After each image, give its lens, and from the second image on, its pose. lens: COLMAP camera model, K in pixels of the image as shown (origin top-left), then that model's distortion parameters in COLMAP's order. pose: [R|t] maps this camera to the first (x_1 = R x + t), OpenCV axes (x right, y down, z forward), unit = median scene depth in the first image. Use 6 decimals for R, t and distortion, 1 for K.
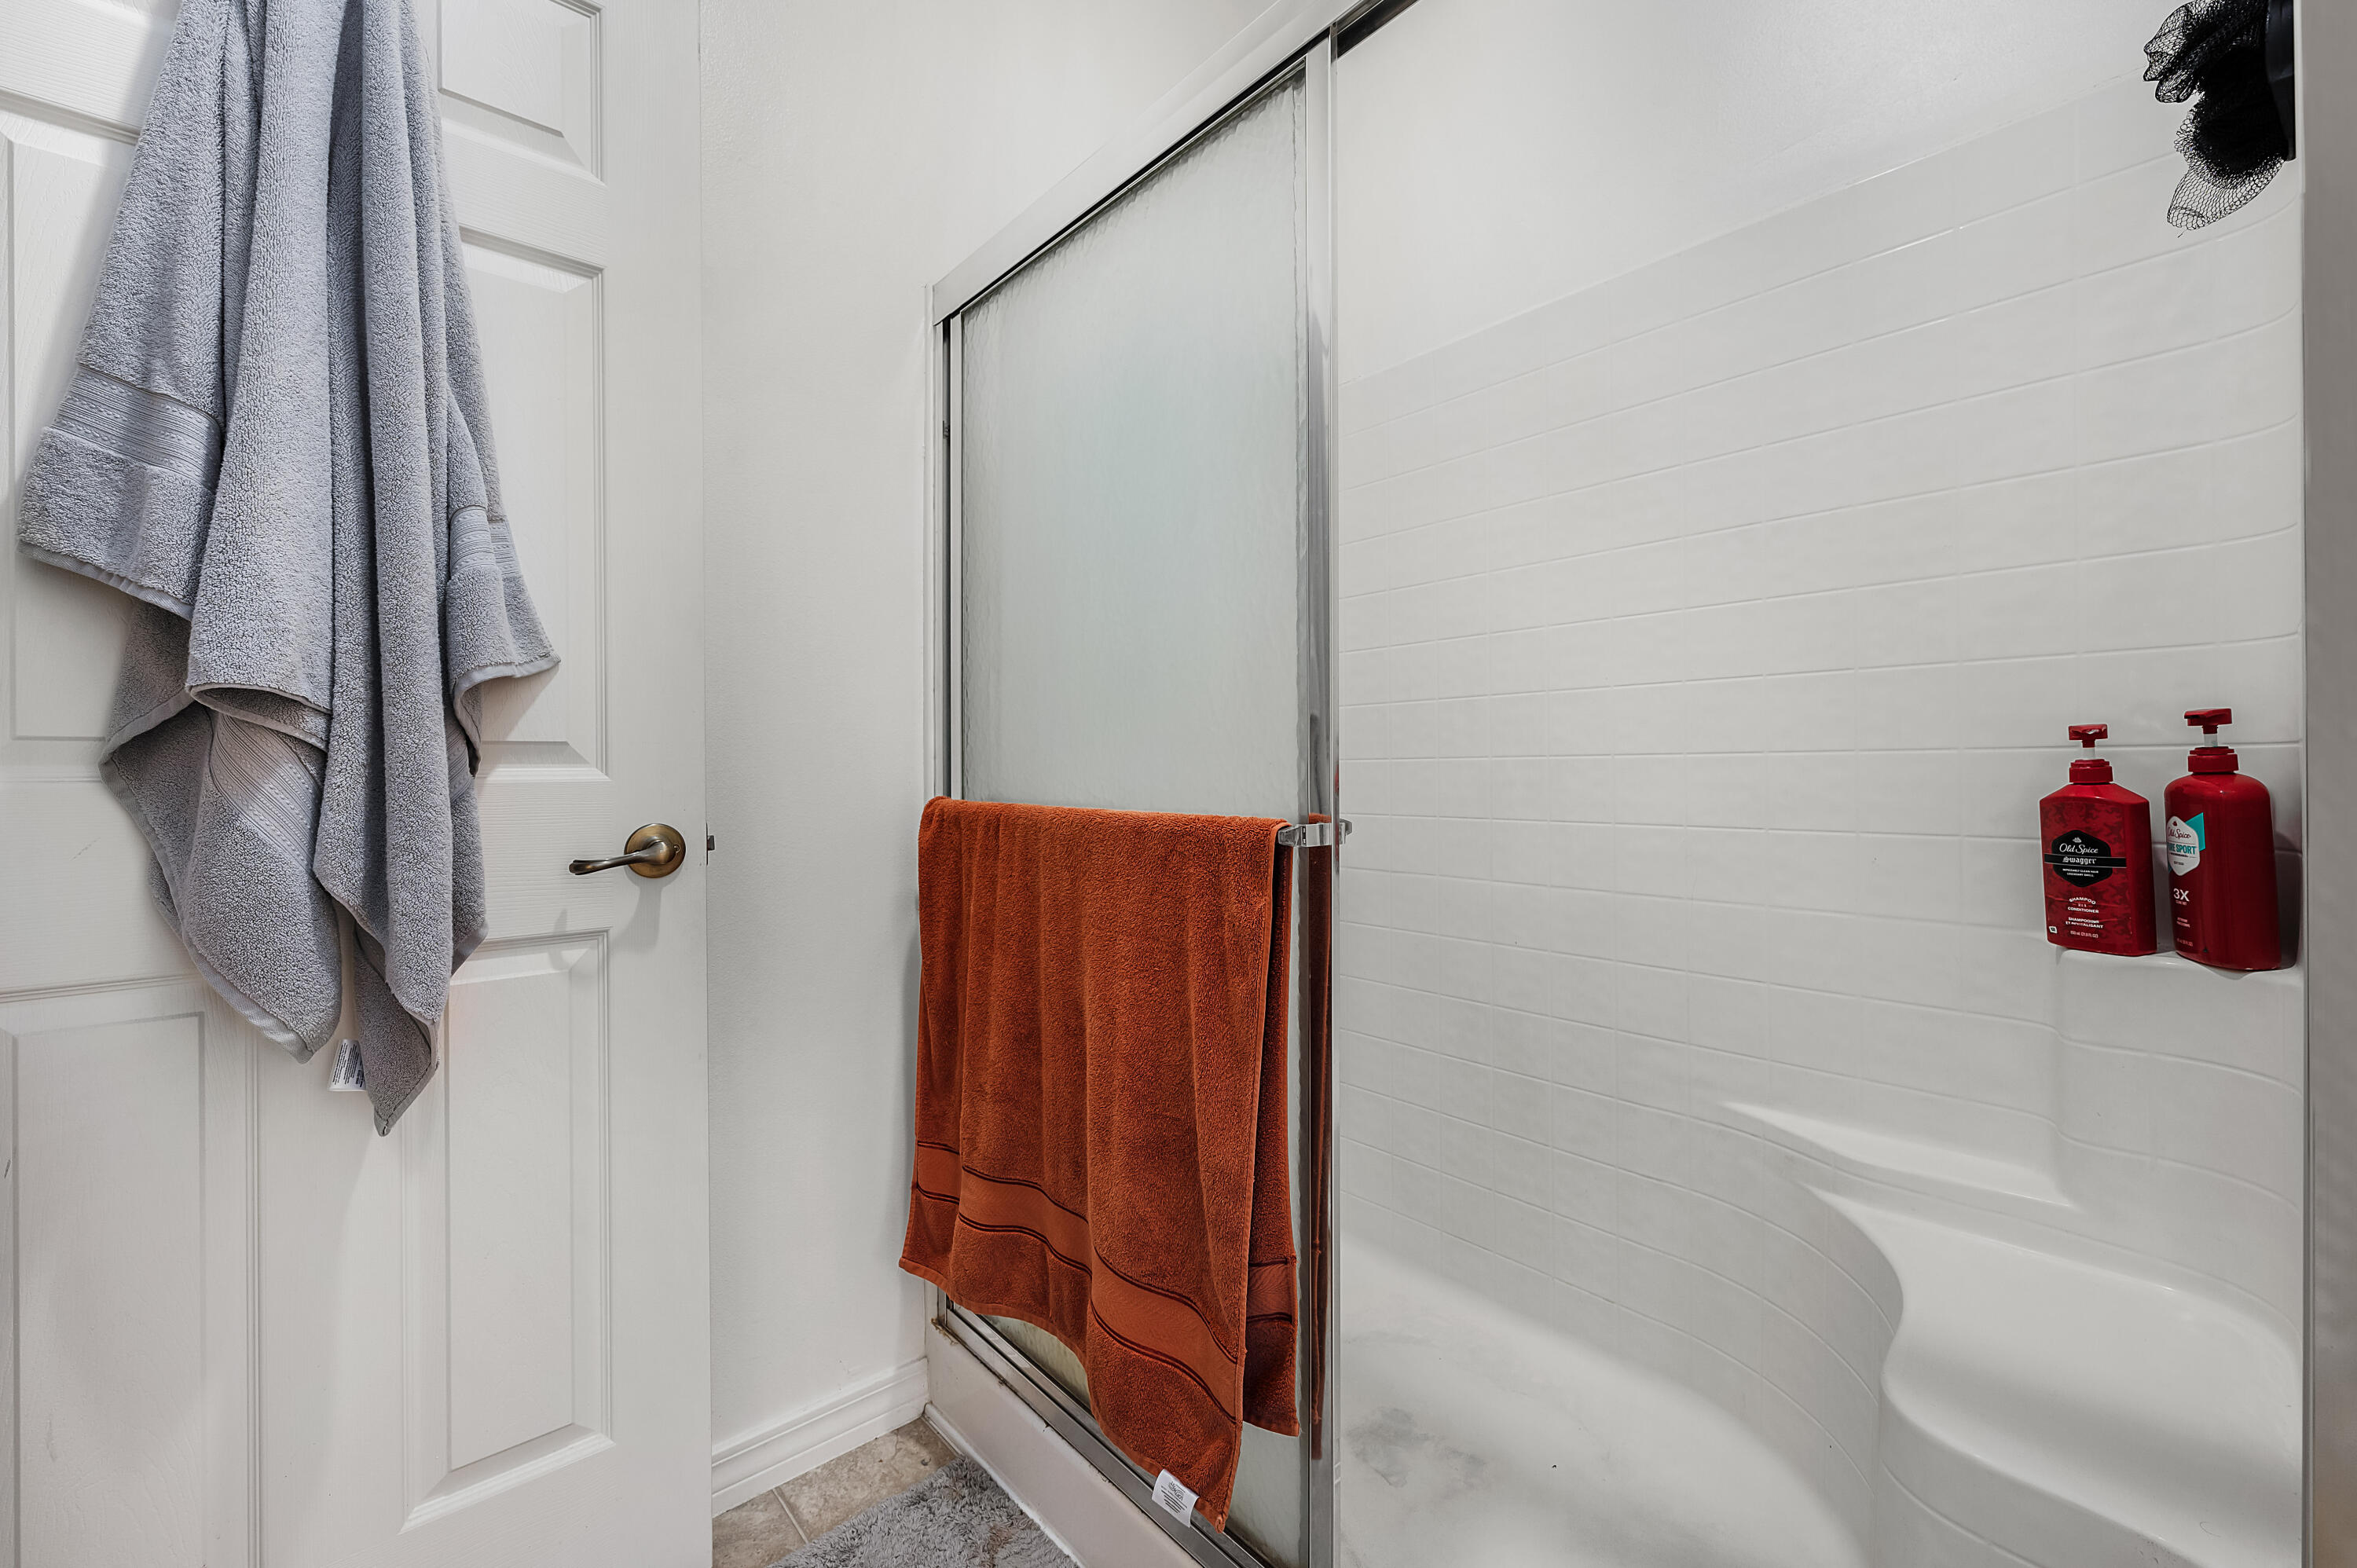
lens RADIAL K [[943.9, 0, 1183.0], [0, 943.9, 771.7], [0, 0, 1]] dist [0.001518, 0.000304]
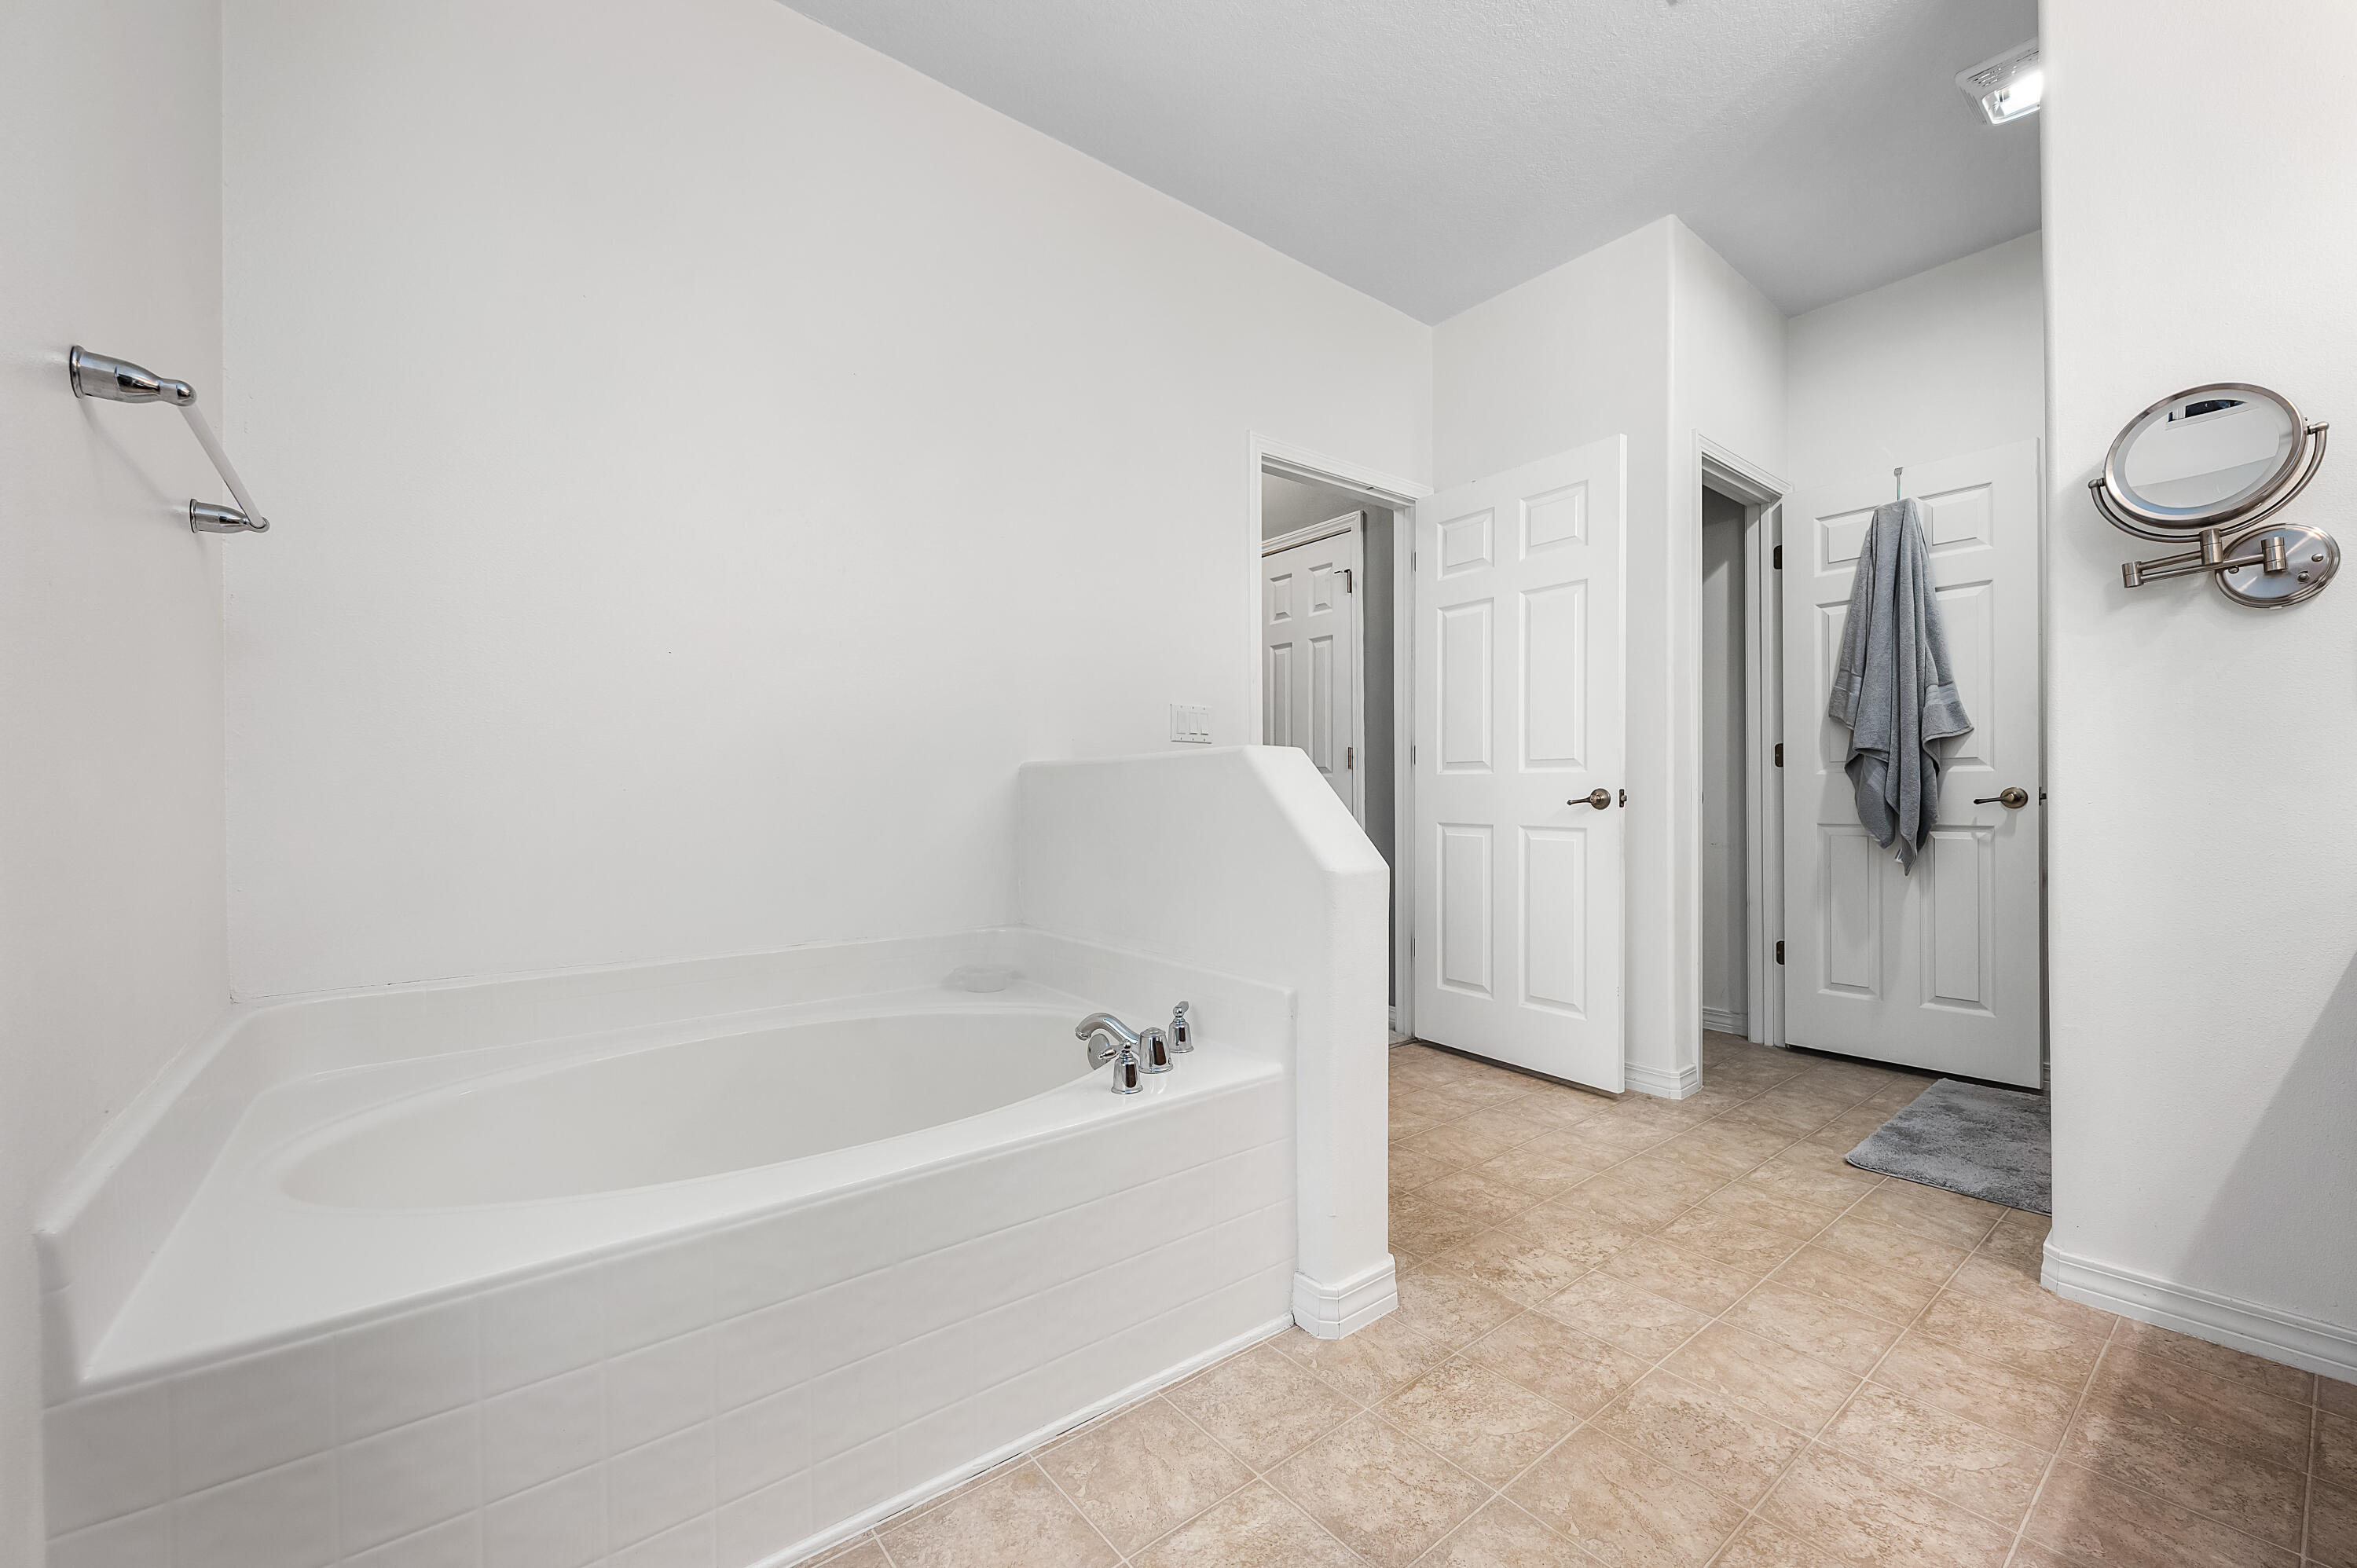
lens RADIAL K [[951.8, 0, 1180.4], [0, 951.8, 790.9], [0, 0, 1]] dist [0.000662, 0.000477]
pose [[-0.057296, -0.001421, -0.998356, 2.314886], [0.008263, 0.999964, -0.001898, 0.055756], [0.998323, -0.008358, -0.057282, -1.195322]]
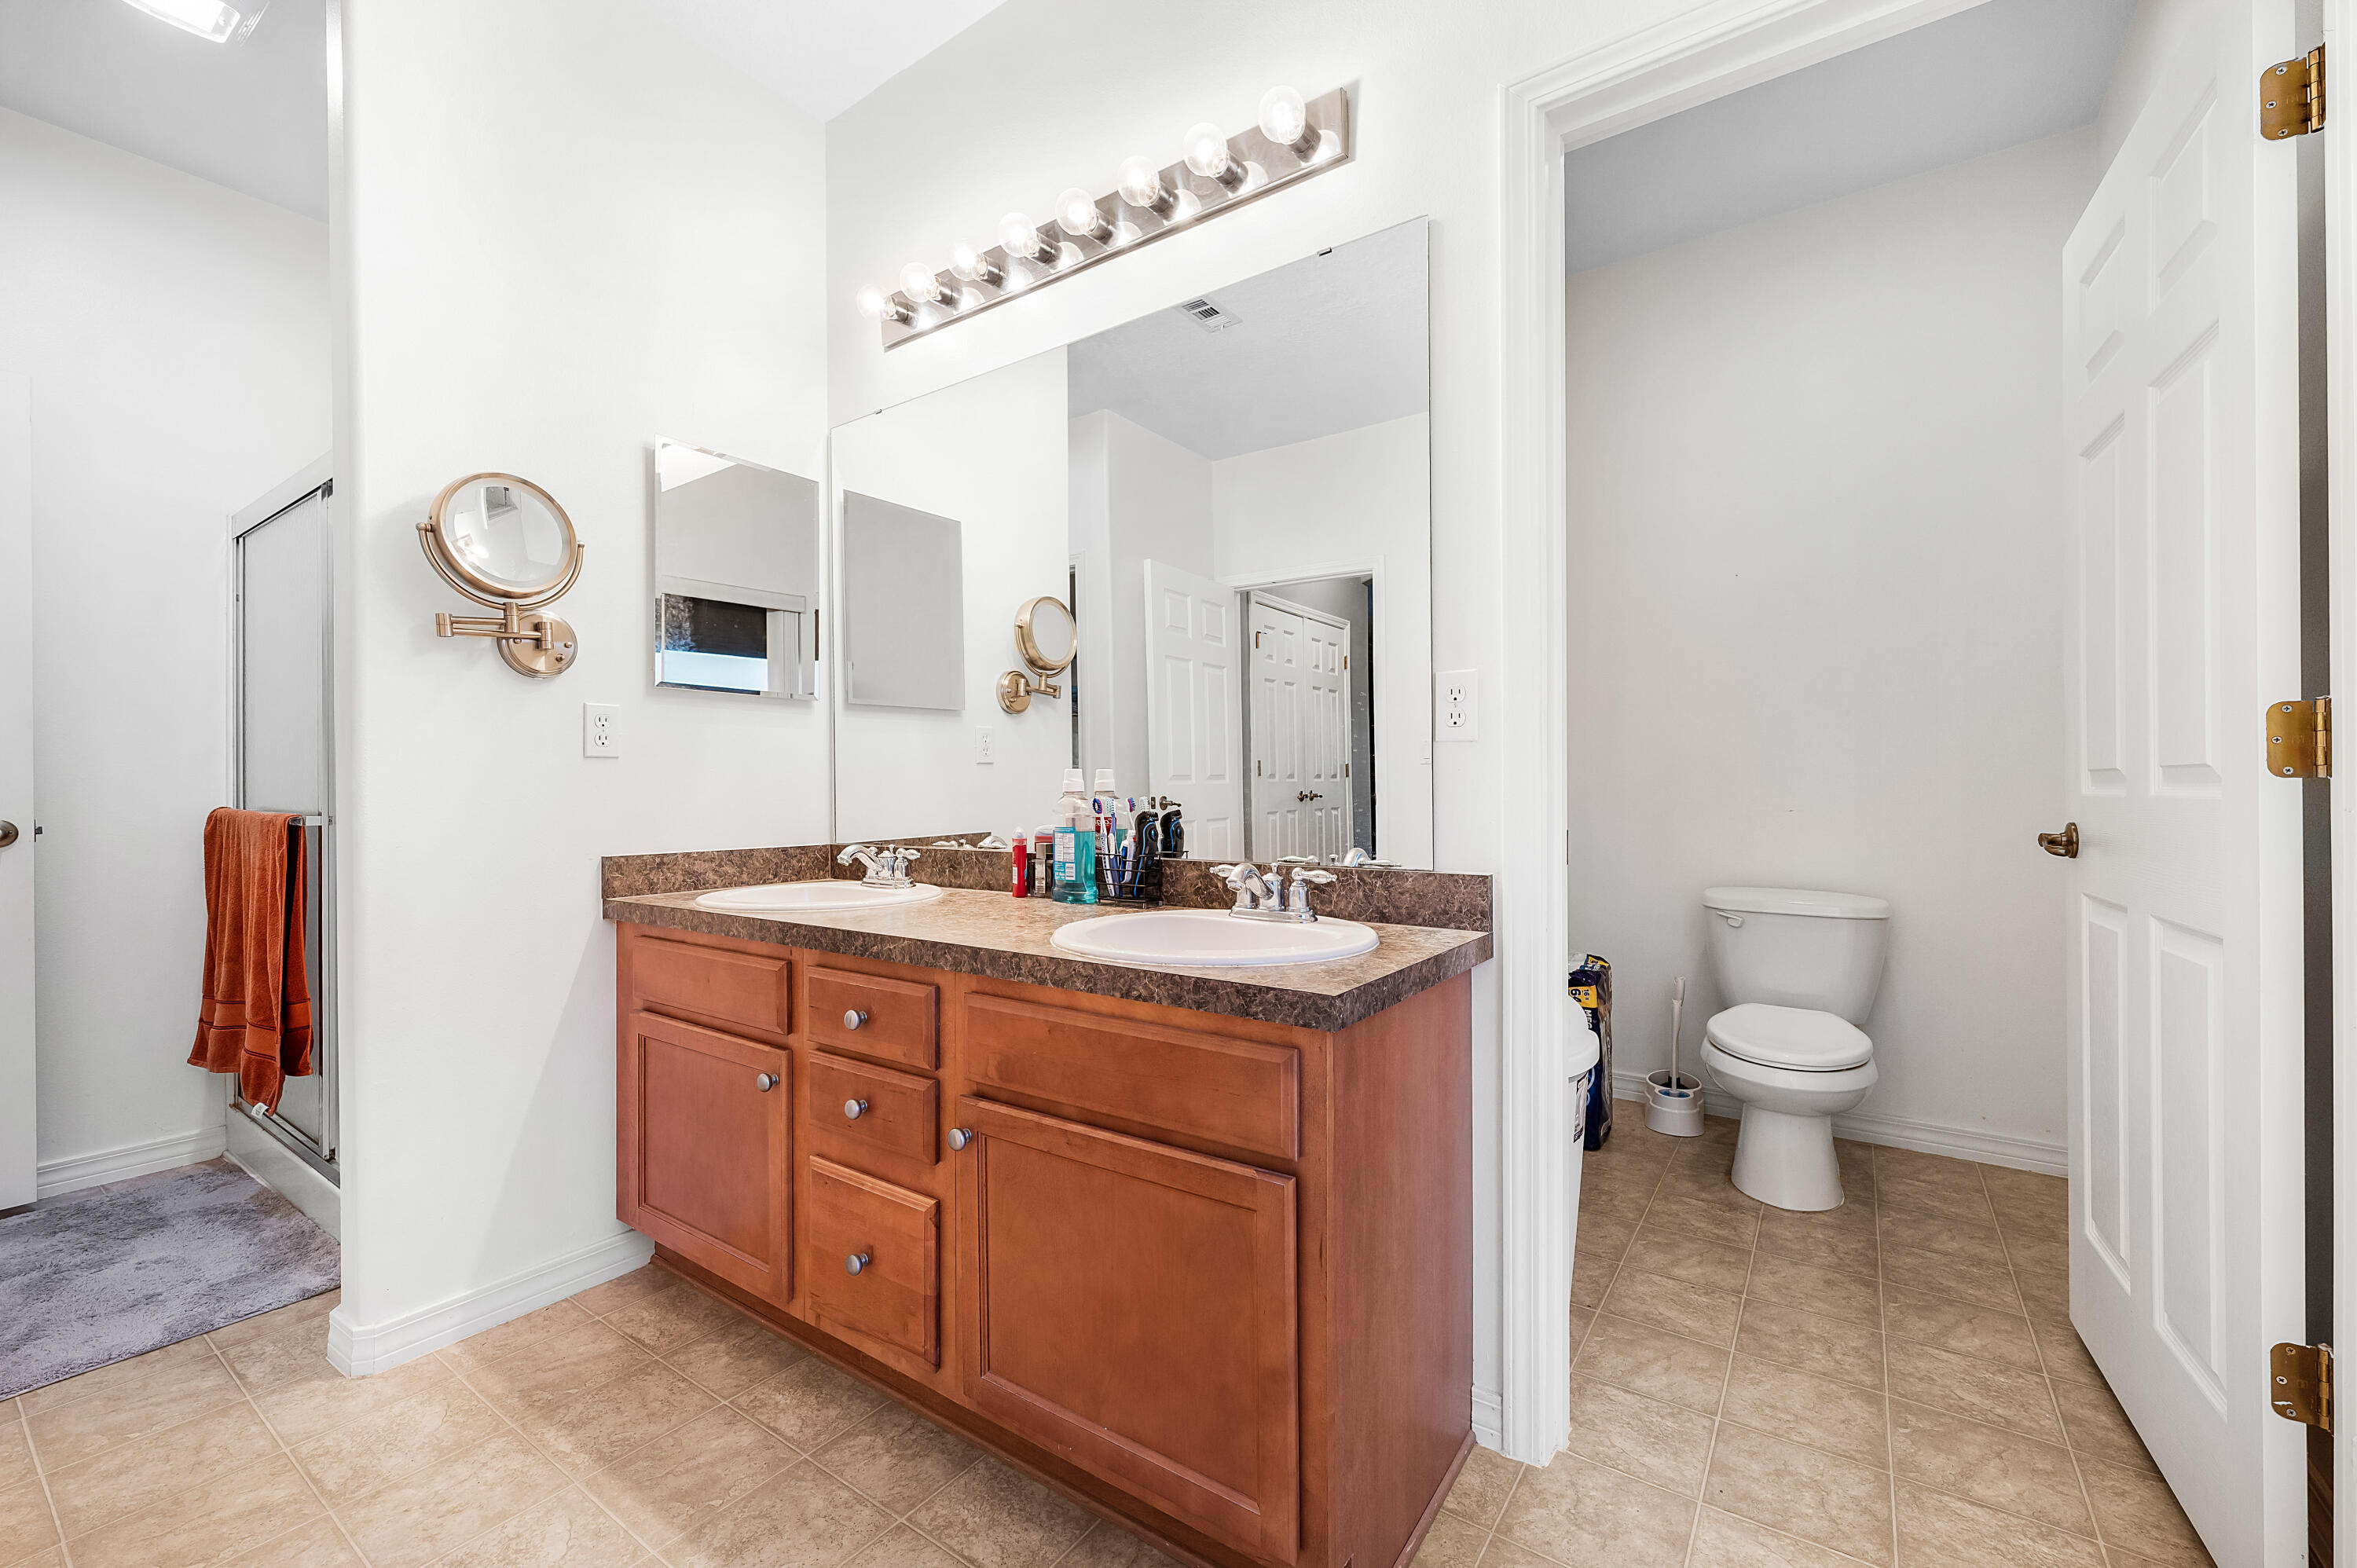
lens RADIAL K [[951.8, 0, 1180.4], [0, 951.8, 790.9], [0, 0, 1]] dist [0.000662, 0.000477]
pose [[0.973820, 0.002189, 0.227310, 1.483700], [-0.002755, 0.999994, 0.002173, -0.017581], [-0.227303, -0.002743, 0.973820, -1.591321]]
